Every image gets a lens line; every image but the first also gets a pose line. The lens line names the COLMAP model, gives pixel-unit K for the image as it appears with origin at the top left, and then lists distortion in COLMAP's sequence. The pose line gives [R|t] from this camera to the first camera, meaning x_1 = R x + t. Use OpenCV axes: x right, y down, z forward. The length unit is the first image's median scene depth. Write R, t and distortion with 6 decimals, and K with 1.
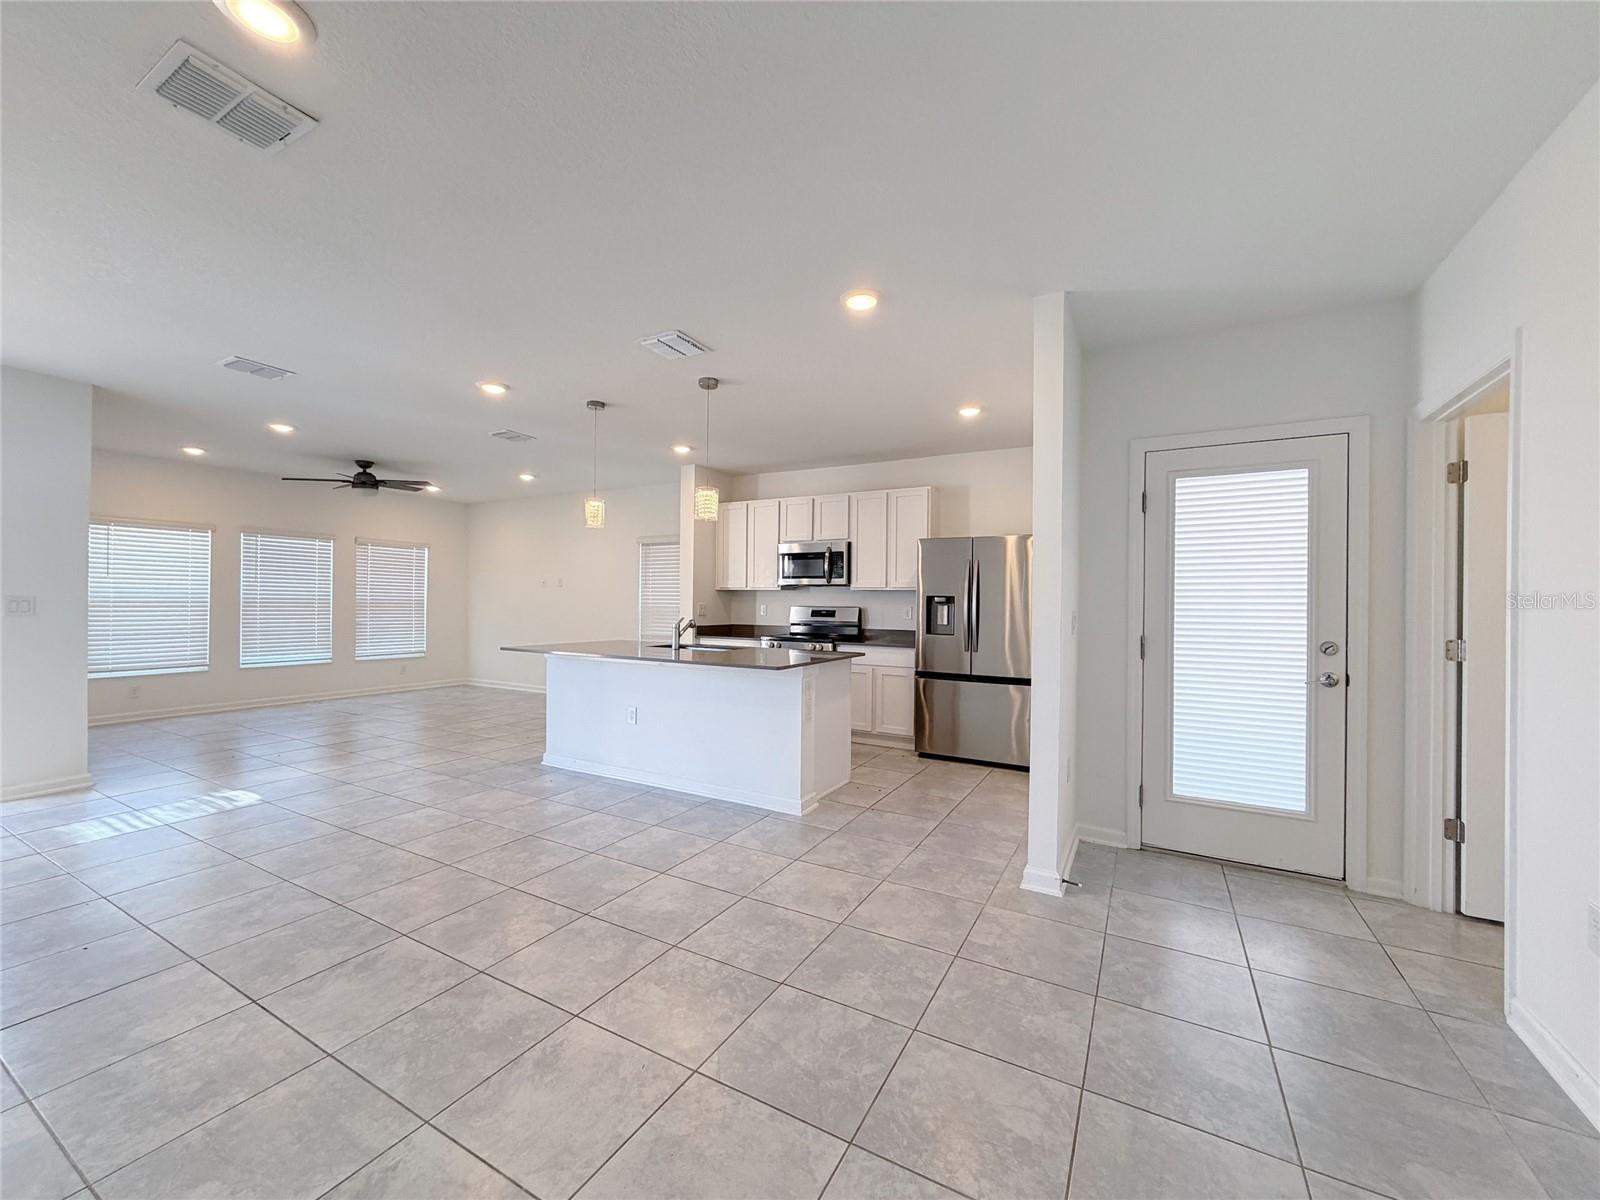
lens RADIAL K [[642.2, 0, 796.2], [0, 642.2, 601.8], [0, 0, 1]] dist [-0.000580, 0.000421]
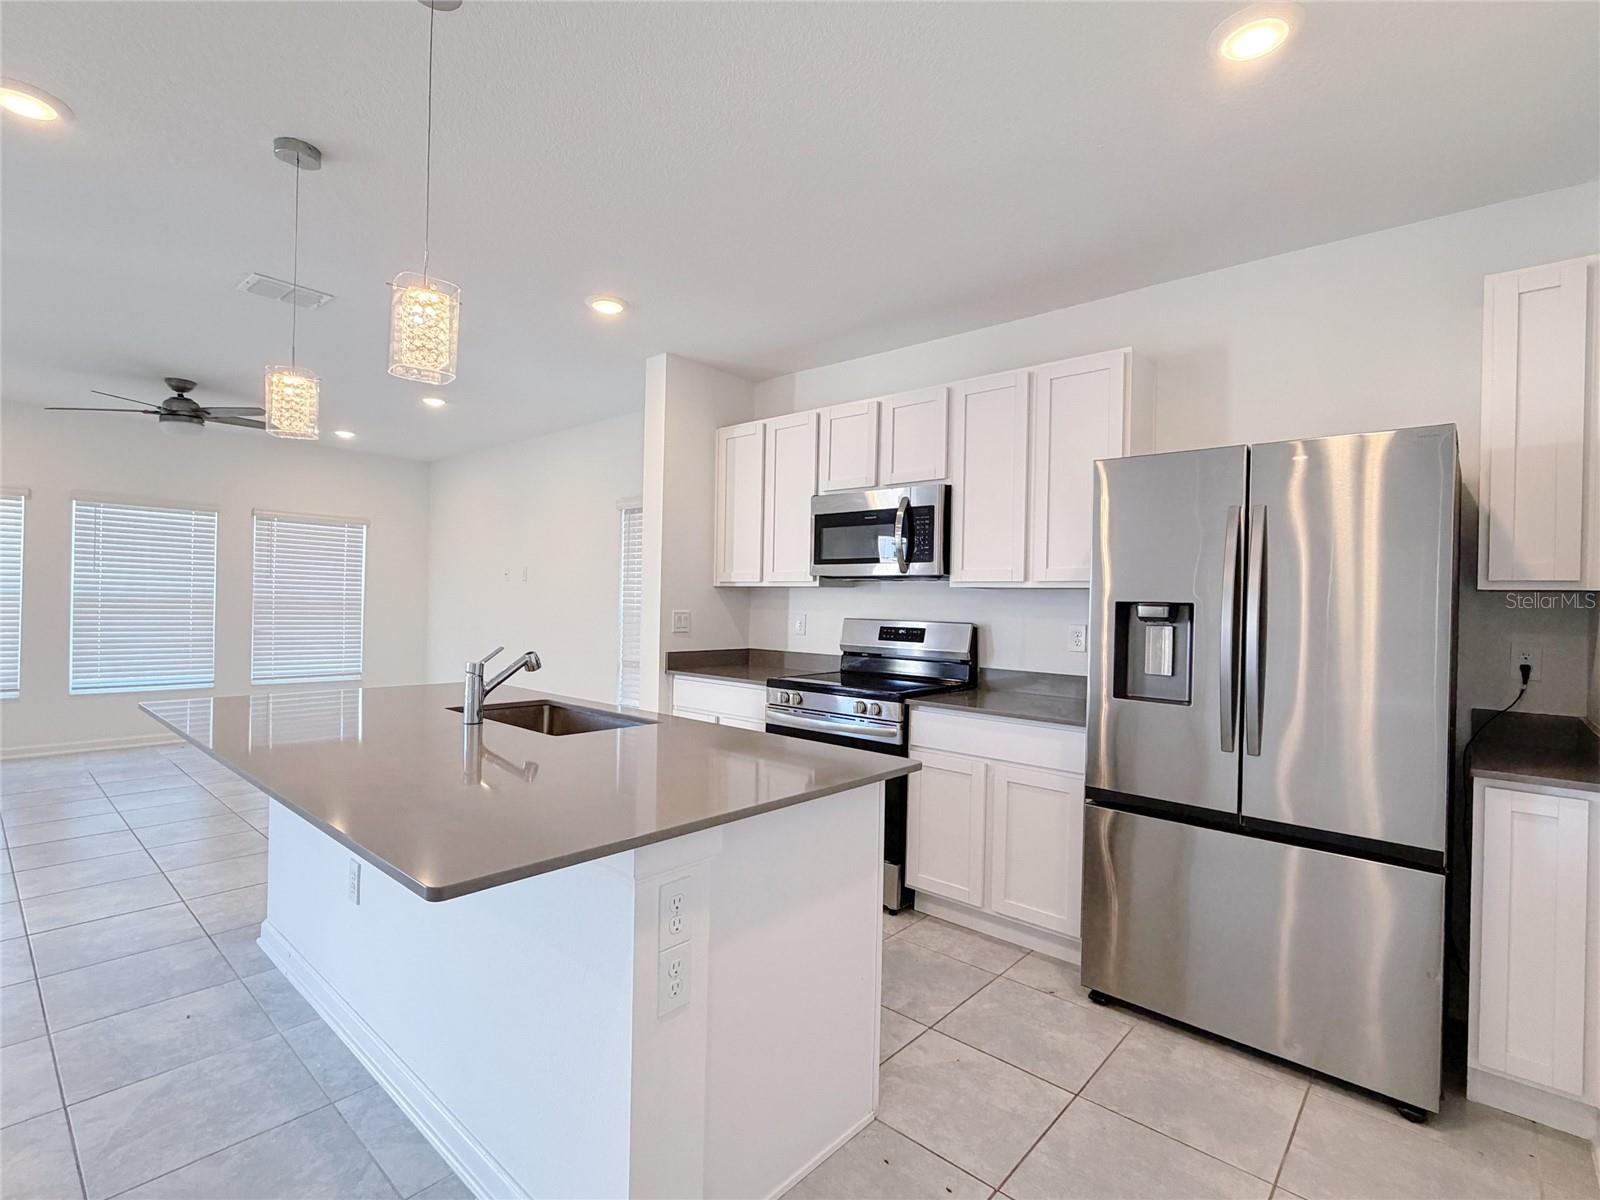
lens RADIAL K [[763.4, 0, 798.7], [0, 763.4, 600.7], [0, 0, 1]] dist [-0.000742, 0.000302]
pose [[0.976090, 0.009936, -0.217137, 0.096653], [-0.010863, 0.999936, -0.003076, -0.005295], [0.217093, 0.005362, 0.976136, 0.420216]]
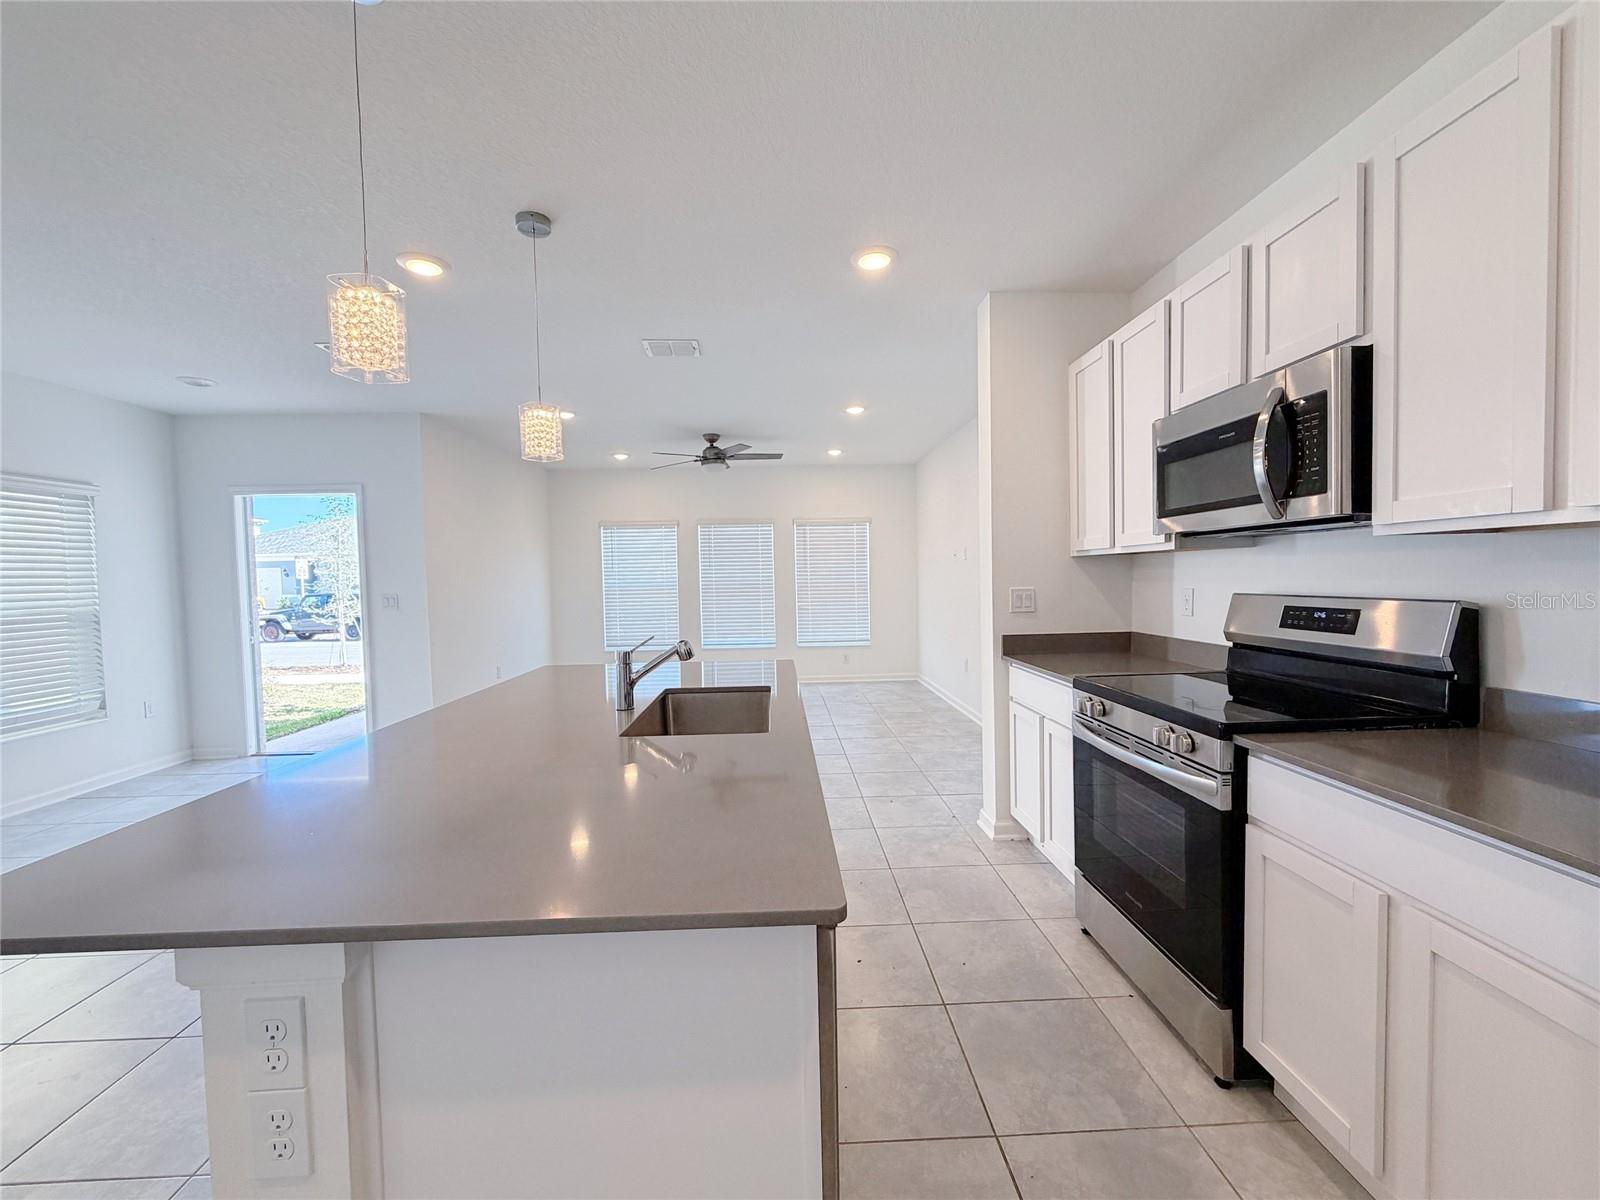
lens RADIAL K [[642.2, 0, 792.2], [0, 642.2, 599.4], [0, 0, 1]] dist [-0.000580, 0.000421]
pose [[0.511975, 0.008312, -0.858960, 0.182411], [0.028432, 0.999241, 0.026616, -0.006358], [0.858529, -0.038049, 0.511351, 0.660516]]
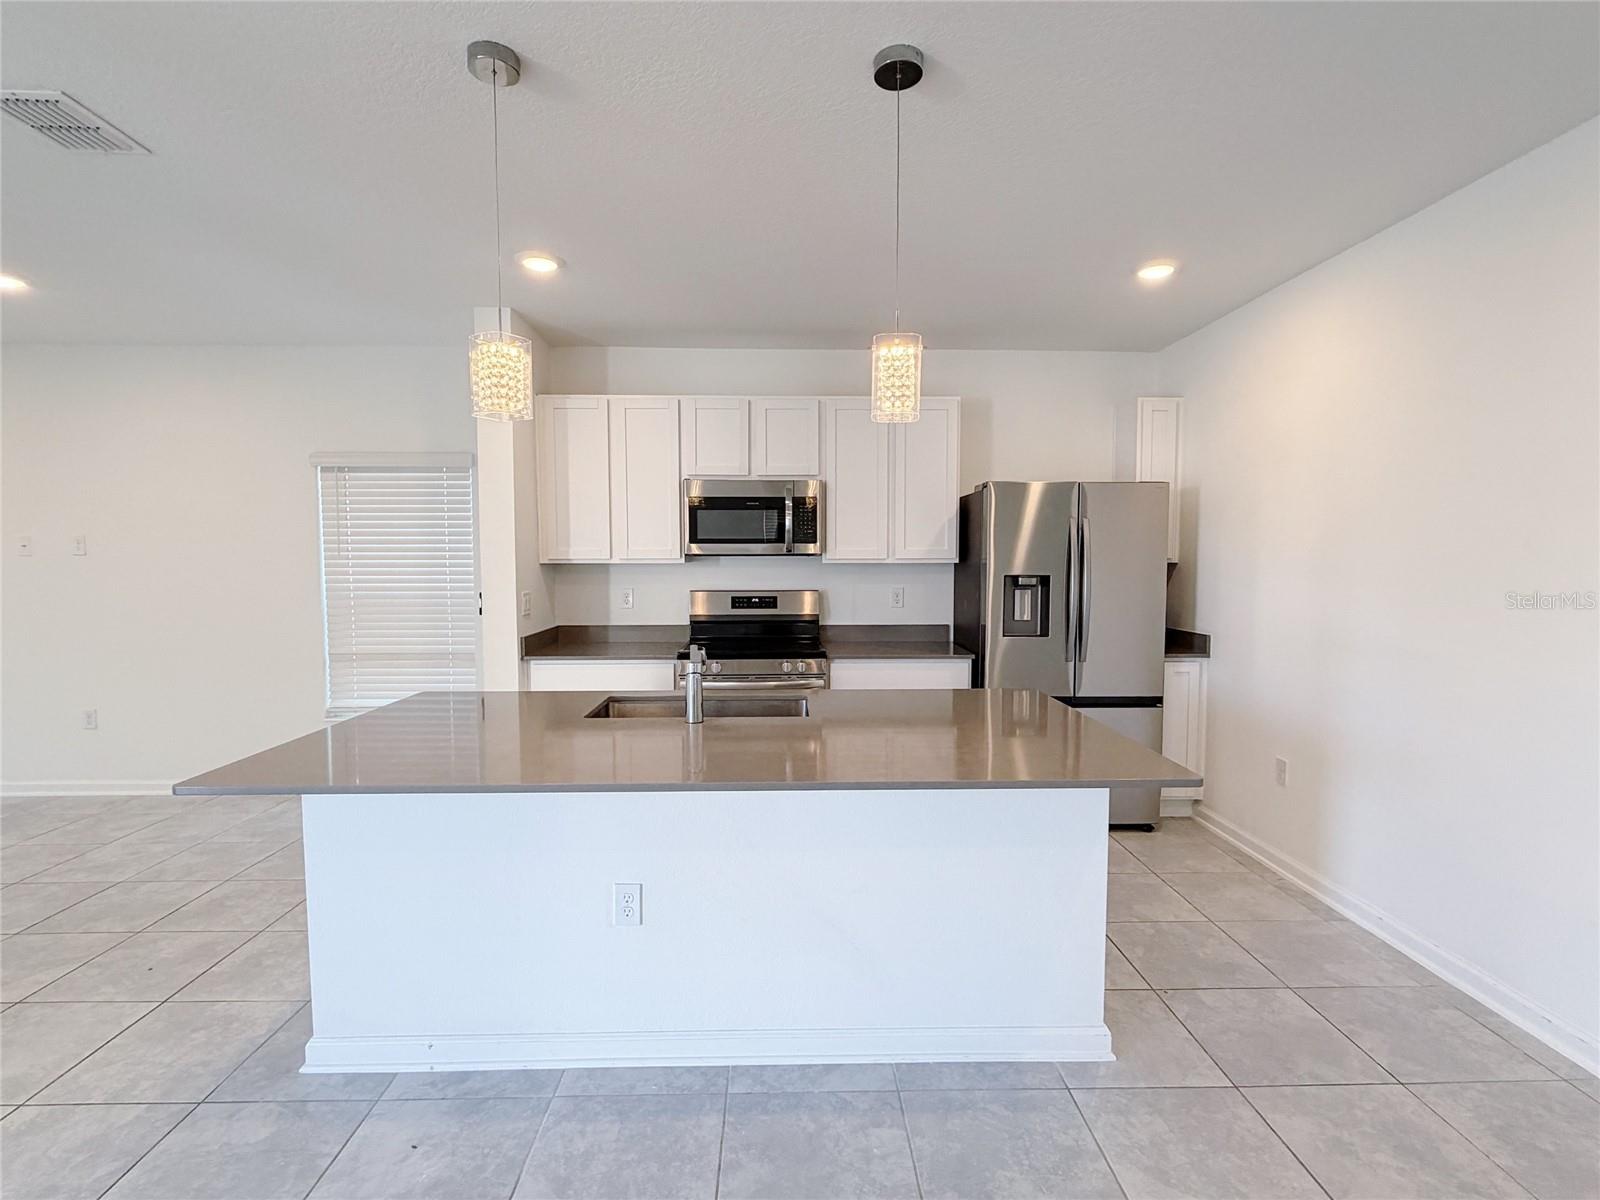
lens RADIAL K [[763.4, 0, 797.8], [0, 763.4, 602.5], [0, 0, 1]] dist [-0.000742, 0.000302]
pose [[0.859391, -0.044095, 0.509414, -0.289368], [0.010673, 0.997604, 0.068347, -0.029910], [-0.511208, -0.053300, 0.857803, 0.400826]]
